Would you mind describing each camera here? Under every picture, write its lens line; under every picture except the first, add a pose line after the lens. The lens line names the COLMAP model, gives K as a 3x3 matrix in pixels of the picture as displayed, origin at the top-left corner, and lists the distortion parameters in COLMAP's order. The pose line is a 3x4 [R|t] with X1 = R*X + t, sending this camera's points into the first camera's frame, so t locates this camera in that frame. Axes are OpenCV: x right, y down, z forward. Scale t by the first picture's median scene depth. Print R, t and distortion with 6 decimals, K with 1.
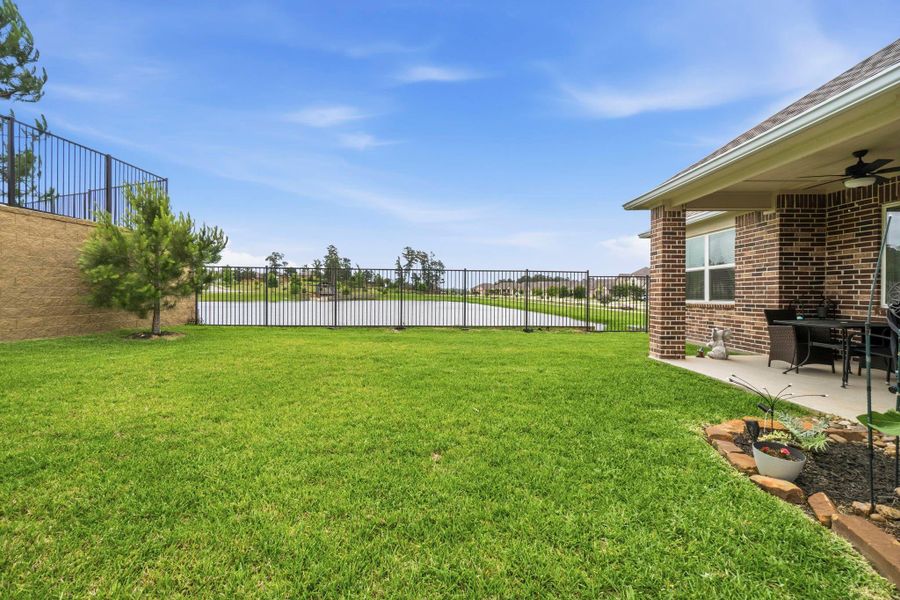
lens RADIAL K [[384.6, 0, 438.3], [0, 384.6, 292.8], [0, 0, 1]] dist [-0.006763, 0.002526]
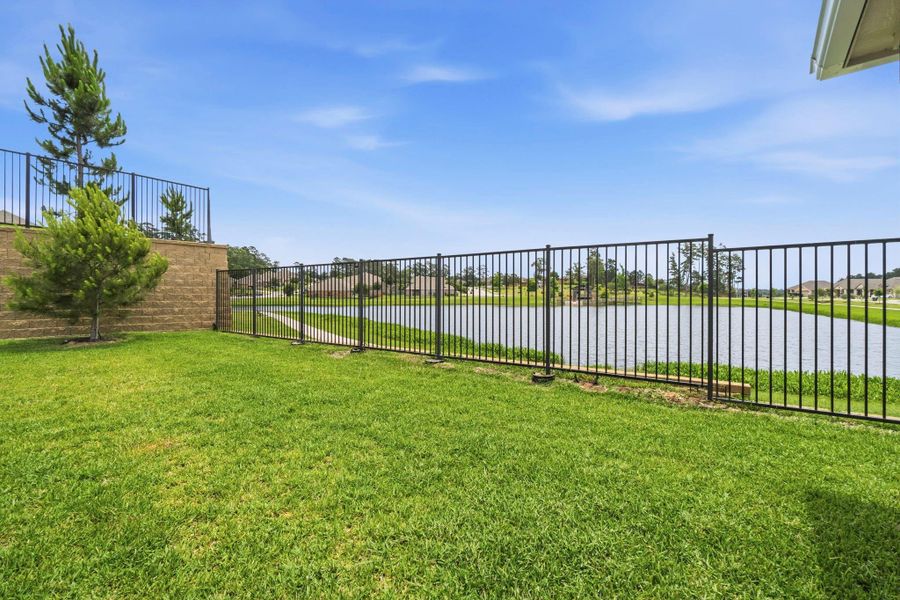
lens RADIAL K [[384.6, 0, 440.6], [0, 384.6, 297.5], [0, 0, 1]] dist [-0.006763, 0.002526]
pose [[0.786964, -0.003107, -0.616991, 0.793827], [0.005204, 0.999985, 0.001602, 0.000267], [0.616977, -0.004472, 0.786969, 1.056609]]
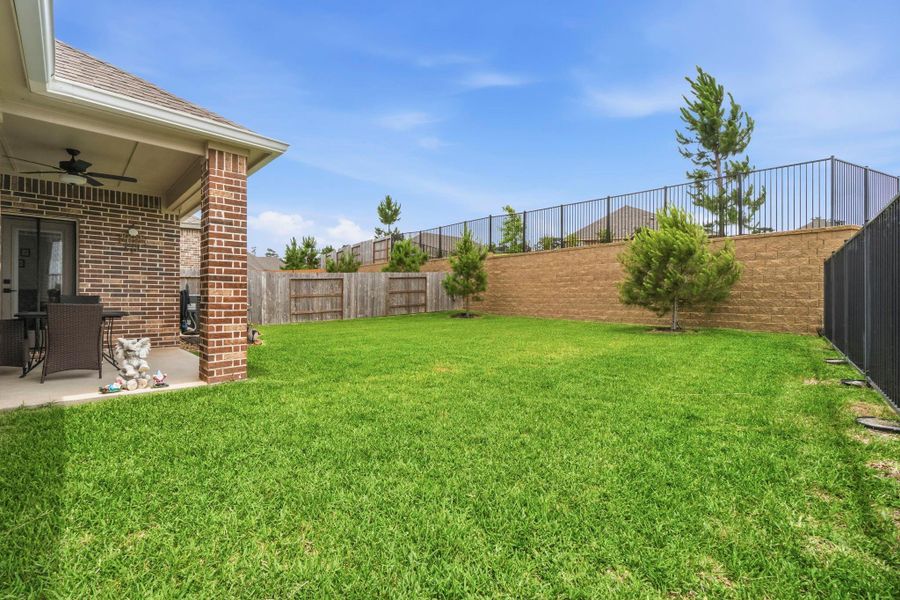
lens RADIAL K [[384.6, 0, 450.5], [0, 384.6, 295.2], [0, 0, 1]] dist [-0.006763, 0.002526]
pose [[-0.684676, -0.013527, -0.728722, 0.817099], [-0.007643, 0.999906, -0.011381, 0.024483], [0.728808, -0.002223, -0.684715, 1.790377]]
